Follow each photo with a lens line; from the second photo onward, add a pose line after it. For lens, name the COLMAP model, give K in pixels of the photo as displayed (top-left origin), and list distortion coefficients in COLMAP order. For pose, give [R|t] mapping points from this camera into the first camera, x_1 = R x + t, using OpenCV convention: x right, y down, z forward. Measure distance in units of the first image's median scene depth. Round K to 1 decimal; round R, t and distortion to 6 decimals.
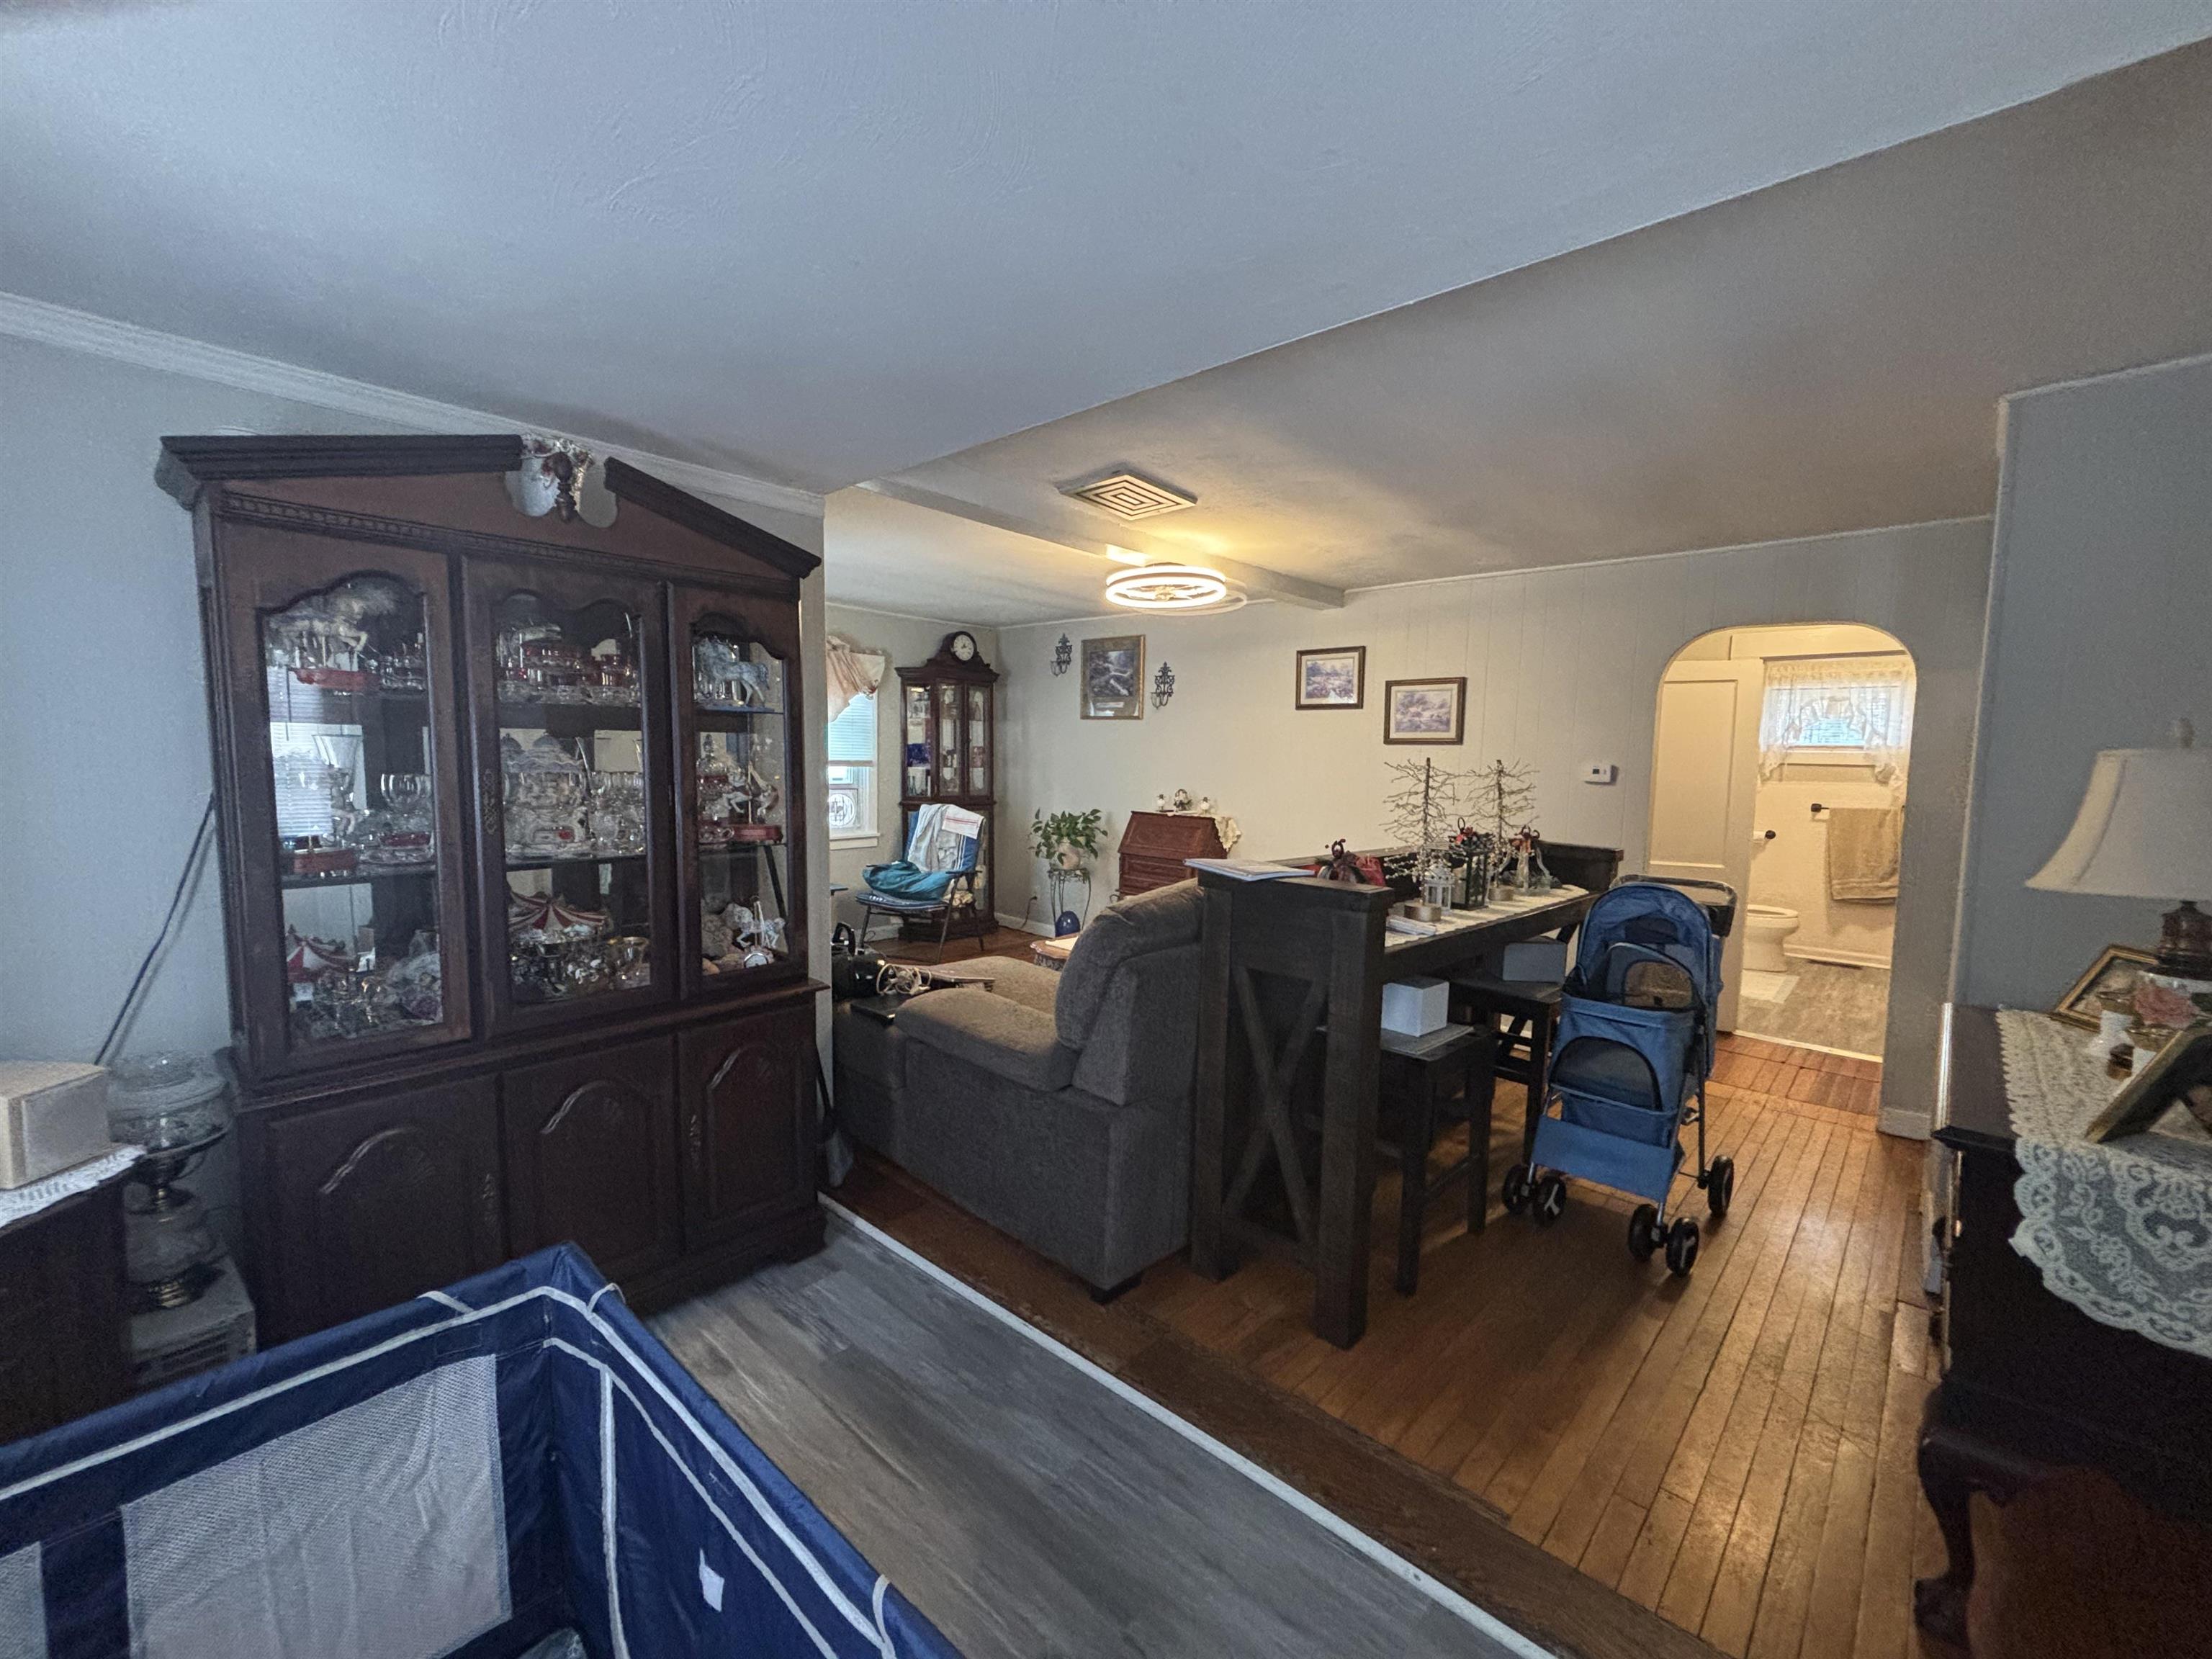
lens RADIAL K [[897.3, 0, 1100.2], [0, 897.3, 840.5], [0, 0, 1]] dist [-0.001883, 0.001953]
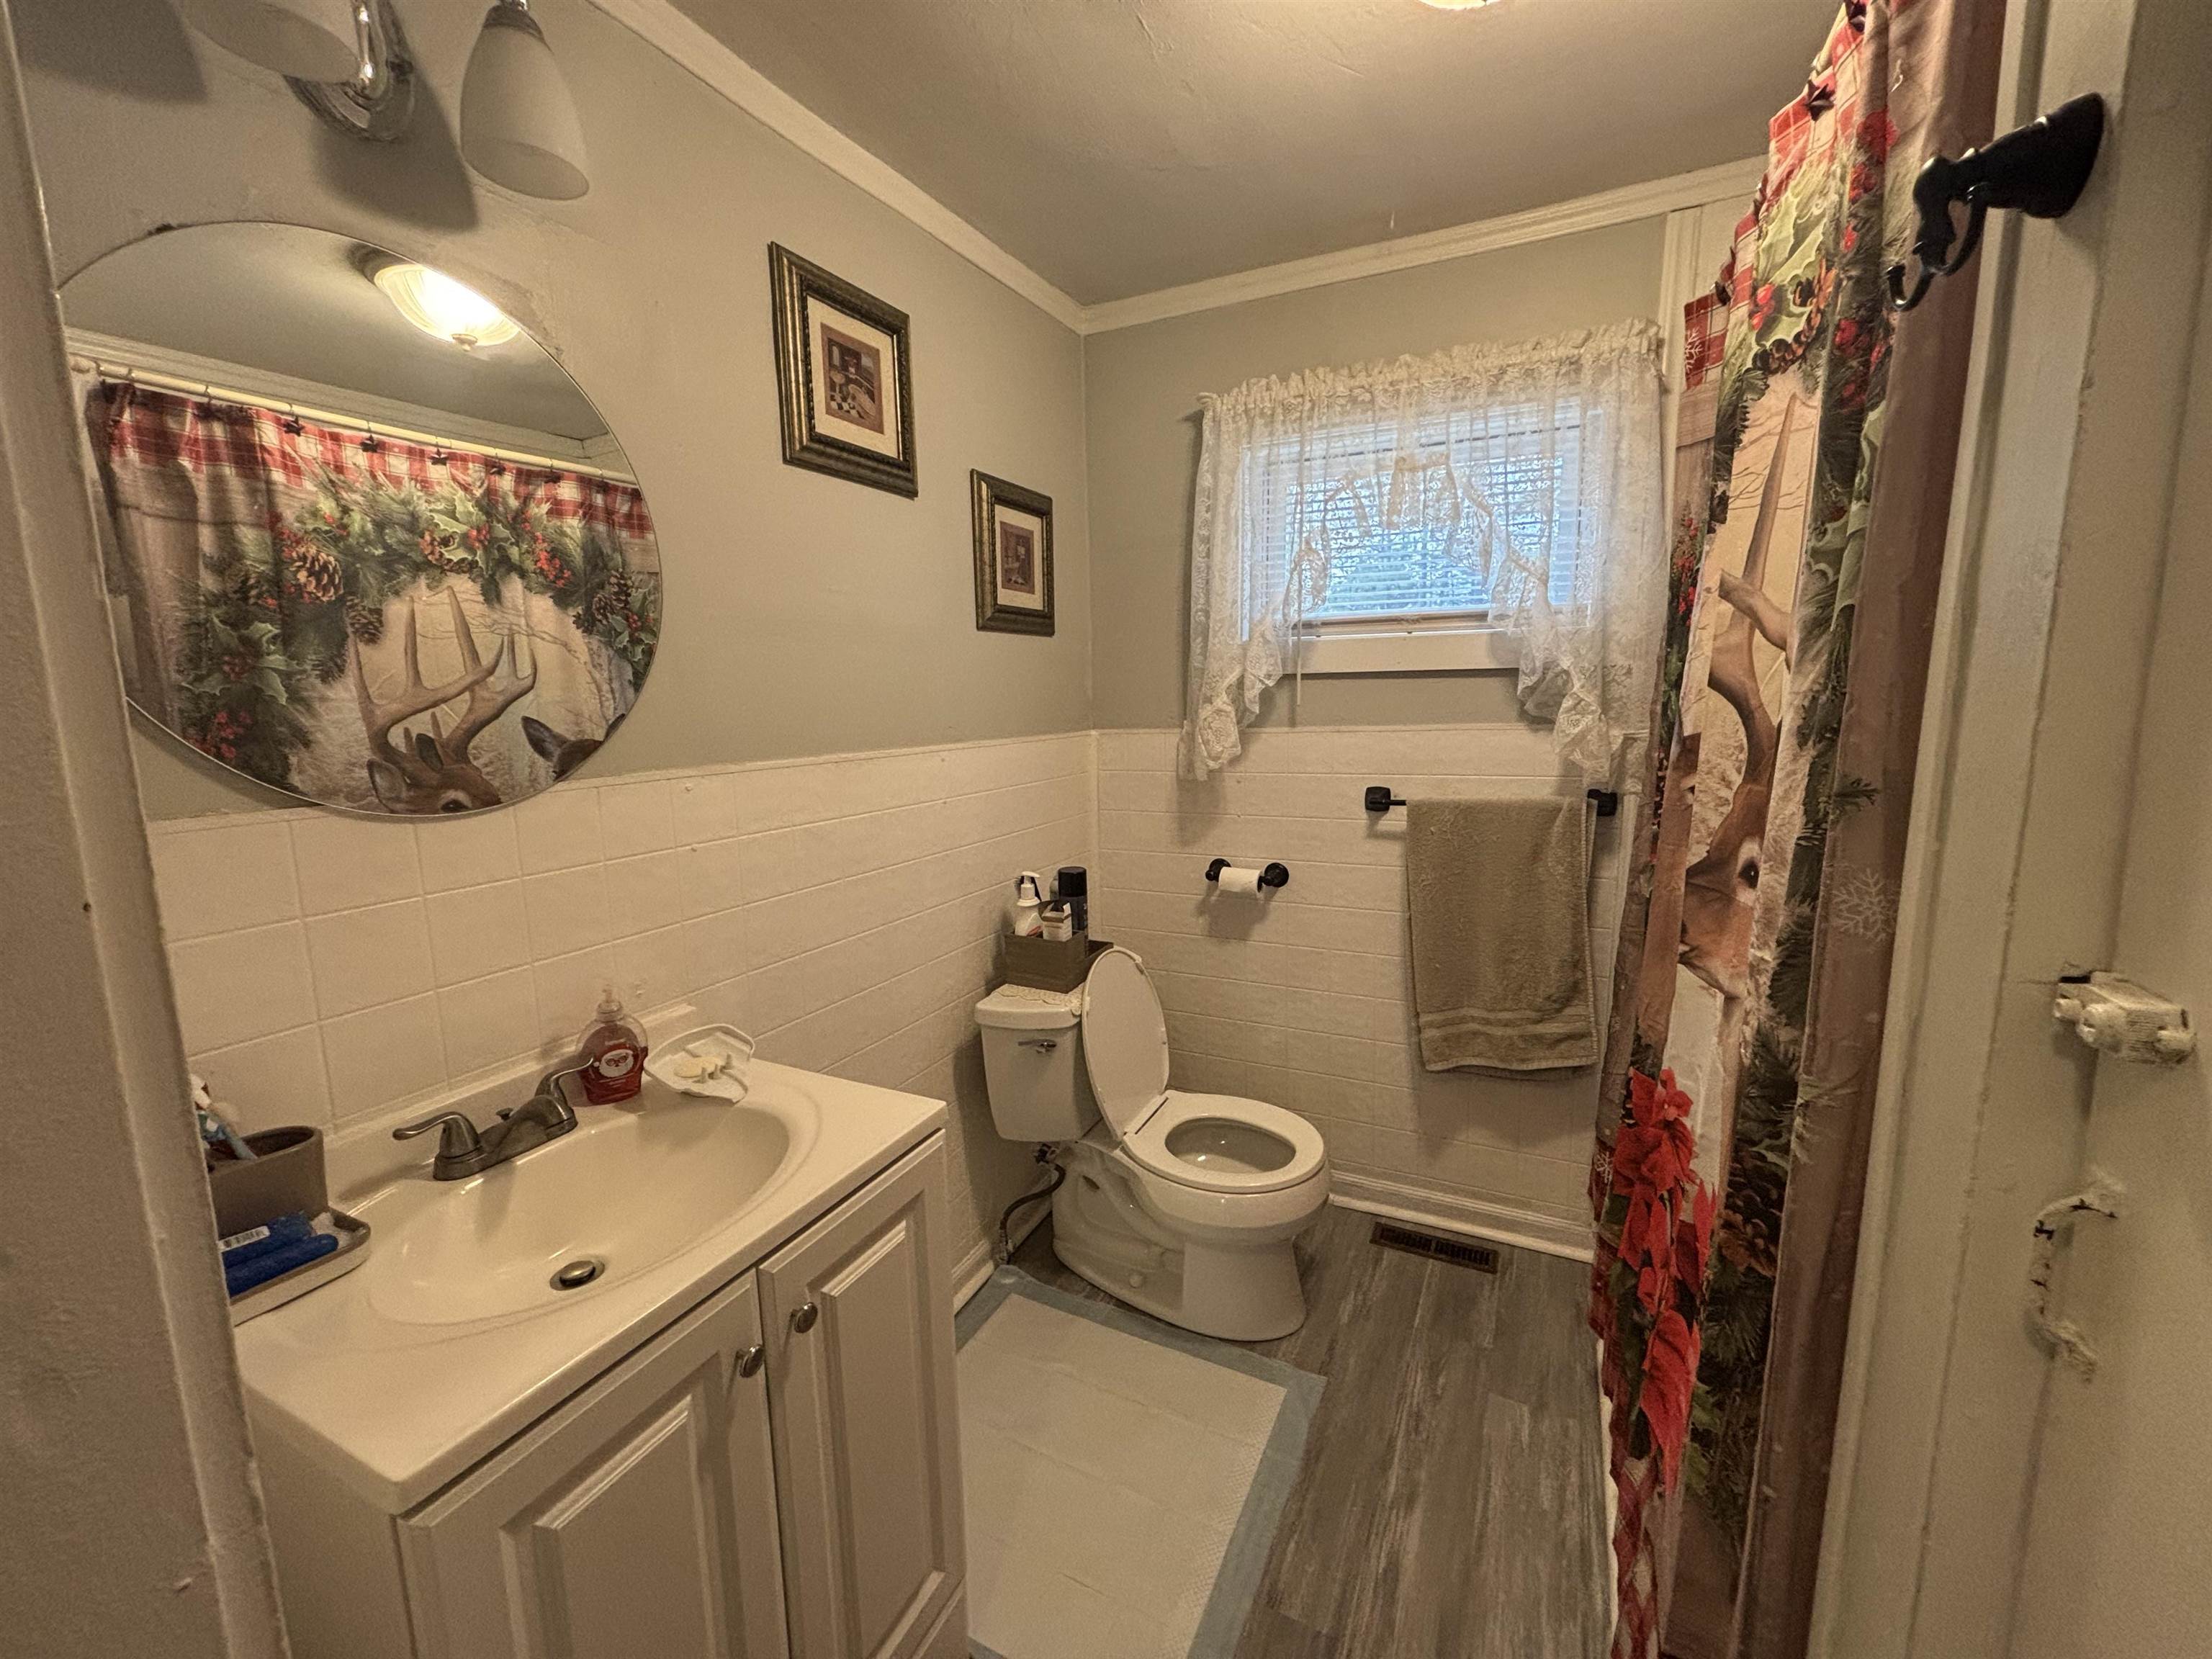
lens RADIAL K [[897.3, 0, 1102.4], [0, 897.3, 820.2], [0, 0, 1]] dist [-0.001883, 0.001953]
pose [[0.957180, -0.074734, 0.279682, 0.616708], [0.056238, 0.995701, 0.073595, -0.061153], [-0.283980, -0.054715, 0.957268, 0.719273]]
